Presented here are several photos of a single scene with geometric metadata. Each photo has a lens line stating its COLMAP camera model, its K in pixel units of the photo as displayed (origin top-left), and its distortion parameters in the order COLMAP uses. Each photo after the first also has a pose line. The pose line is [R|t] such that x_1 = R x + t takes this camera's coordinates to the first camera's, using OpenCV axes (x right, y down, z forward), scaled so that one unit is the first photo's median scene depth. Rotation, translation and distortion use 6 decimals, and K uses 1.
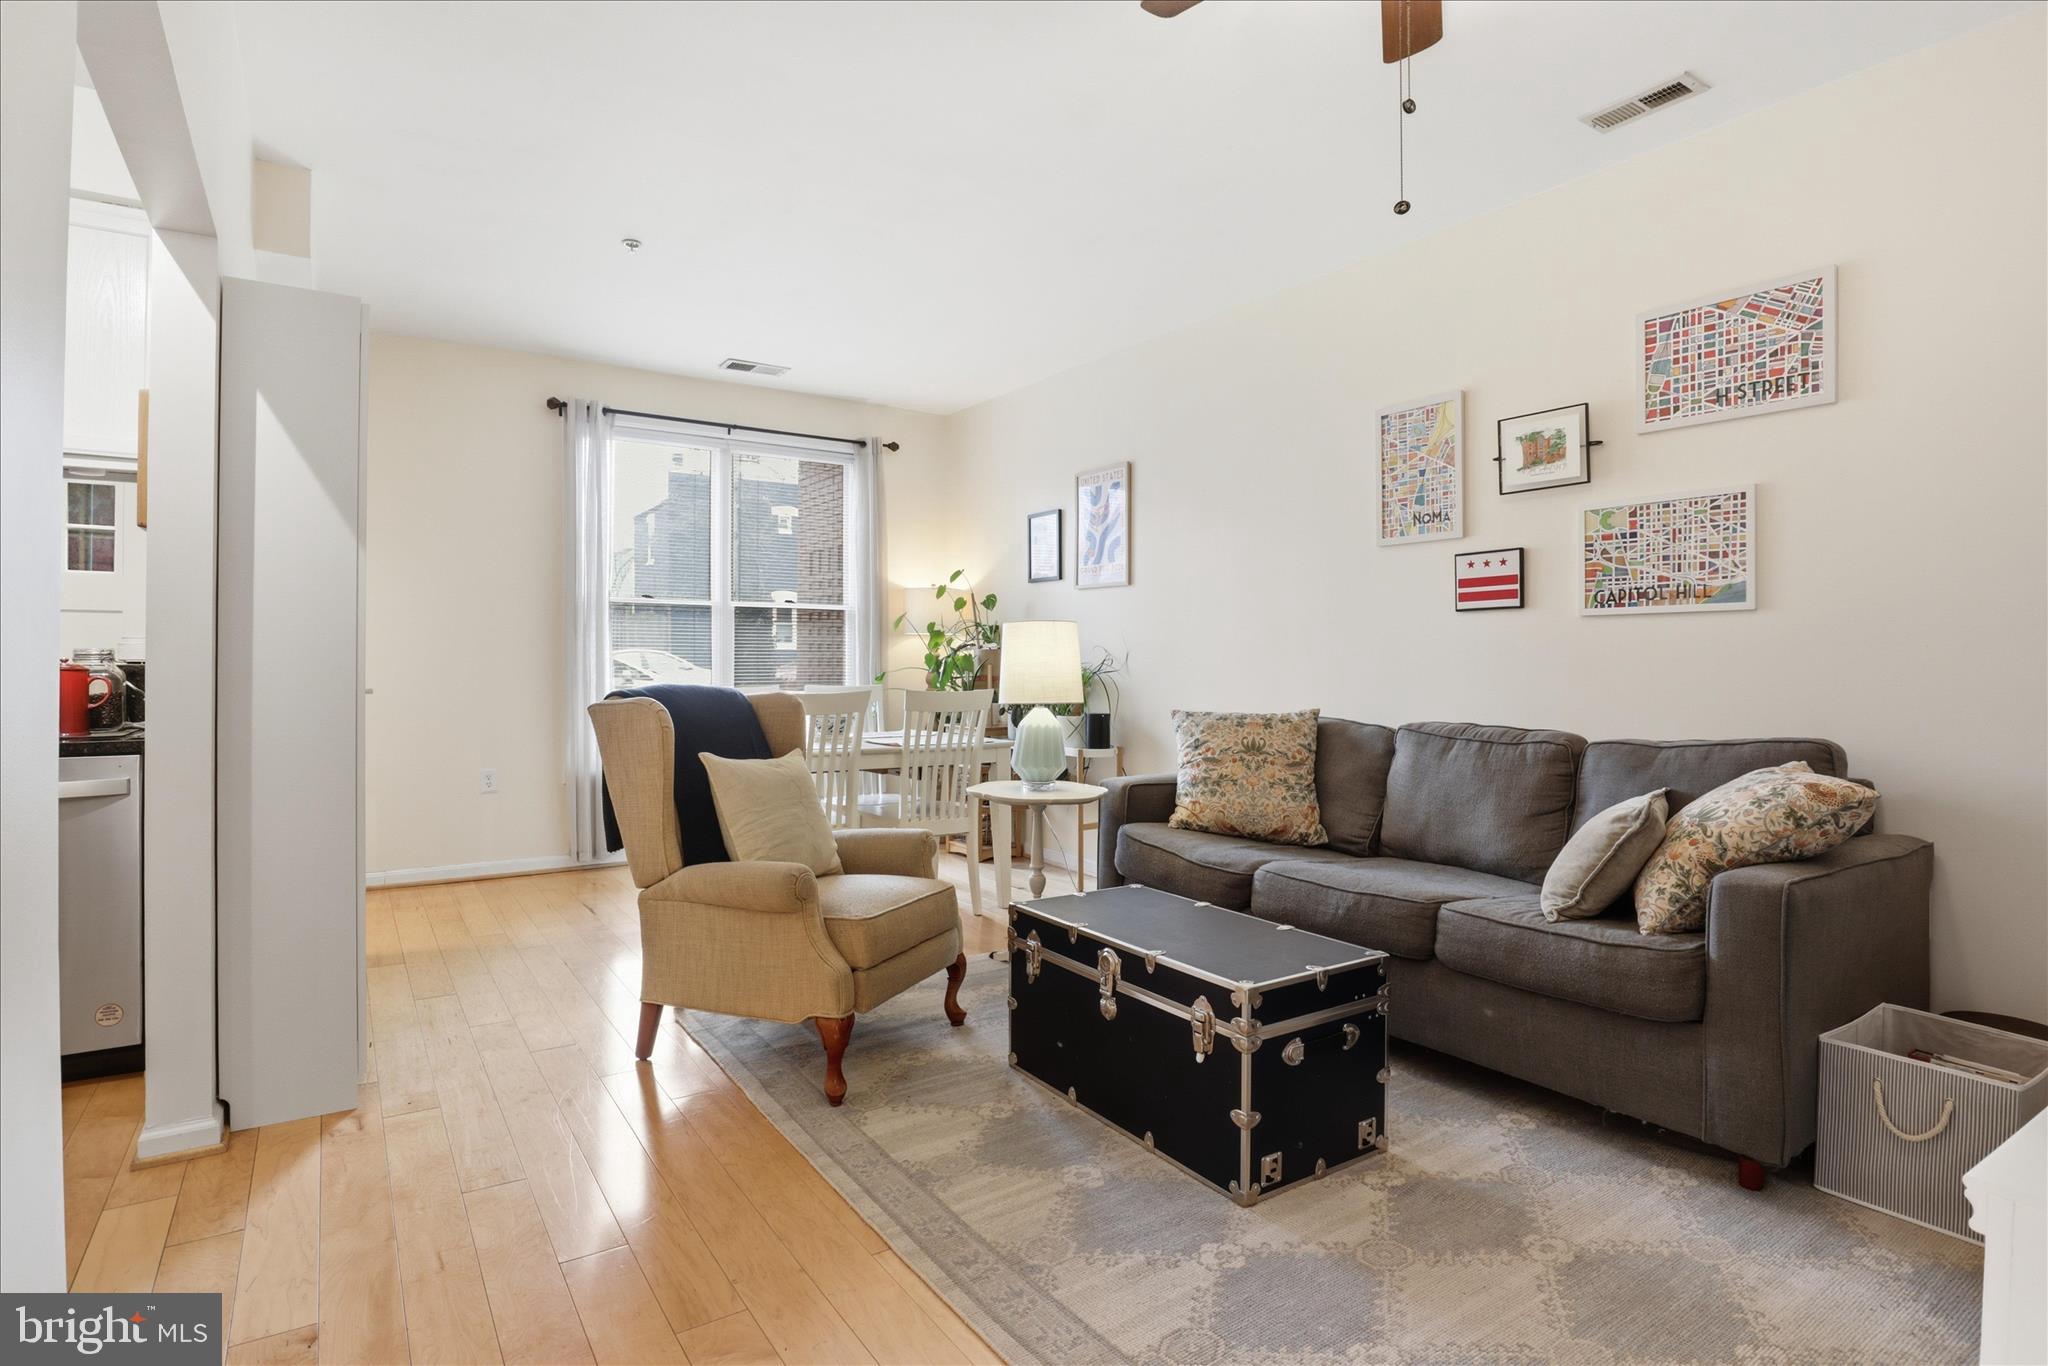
lens RADIAL K [[1059.7, 0, 1029.8], [0, 1059.7, 644.0], [0, 0, 1]] dist [-0.038813, 0.010477]
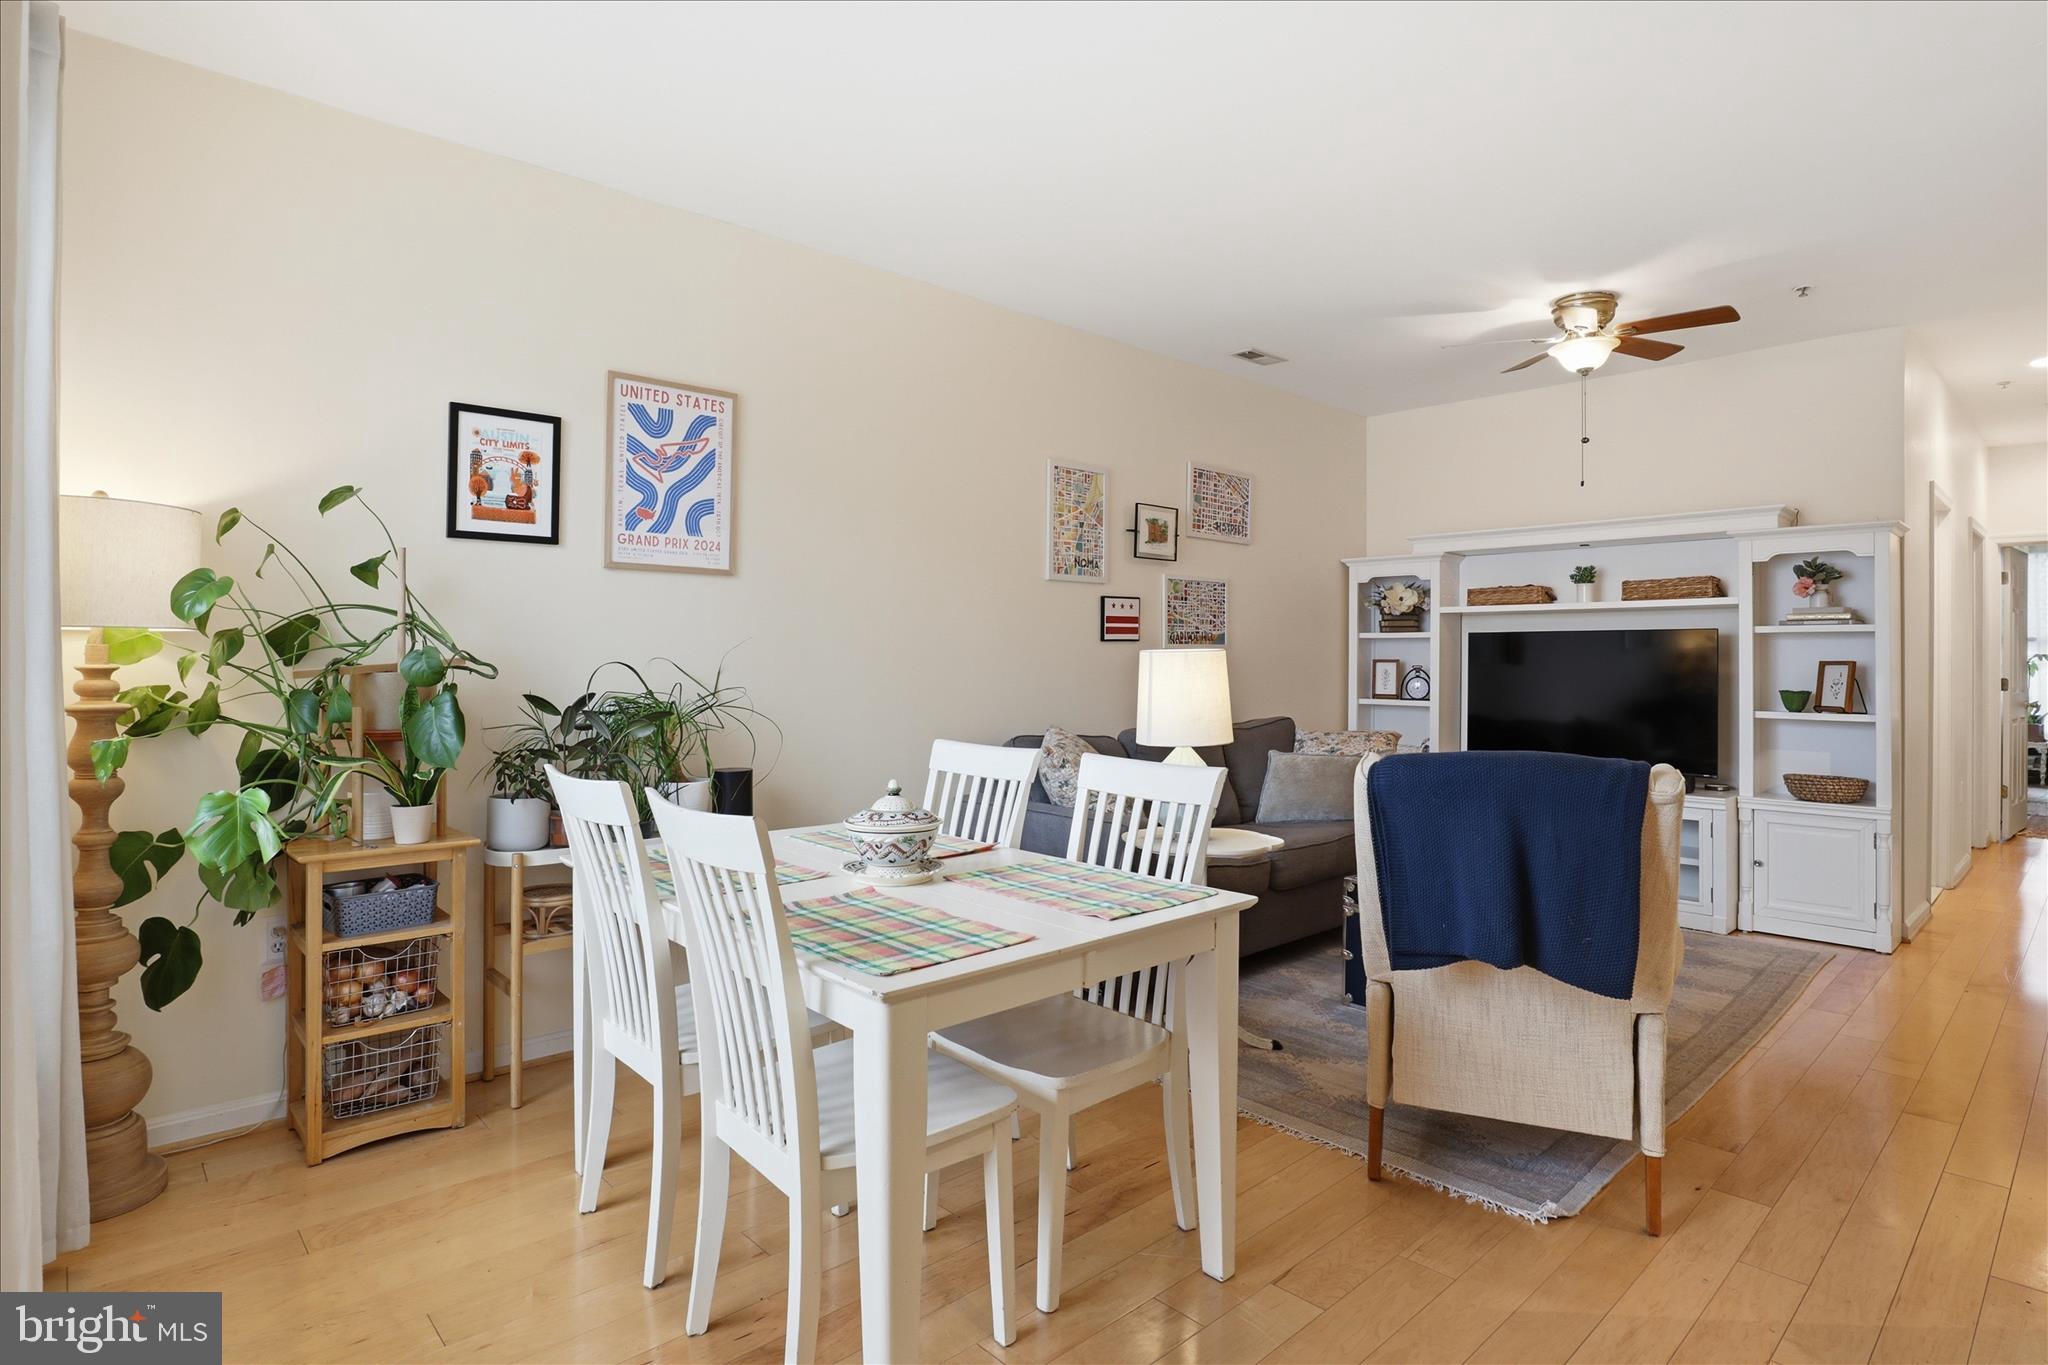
lens RADIAL K [[1059.7, 0, 1026.7], [0, 1059.7, 651.4], [0, 0, 1]] dist [-0.038813, 0.010477]
pose [[-0.159860, 0.008082, 0.987107, -0.882821], [-0.012556, 0.999869, -0.010220, -0.004183], [-0.987060, -0.014028, -0.159738, 1.355830]]
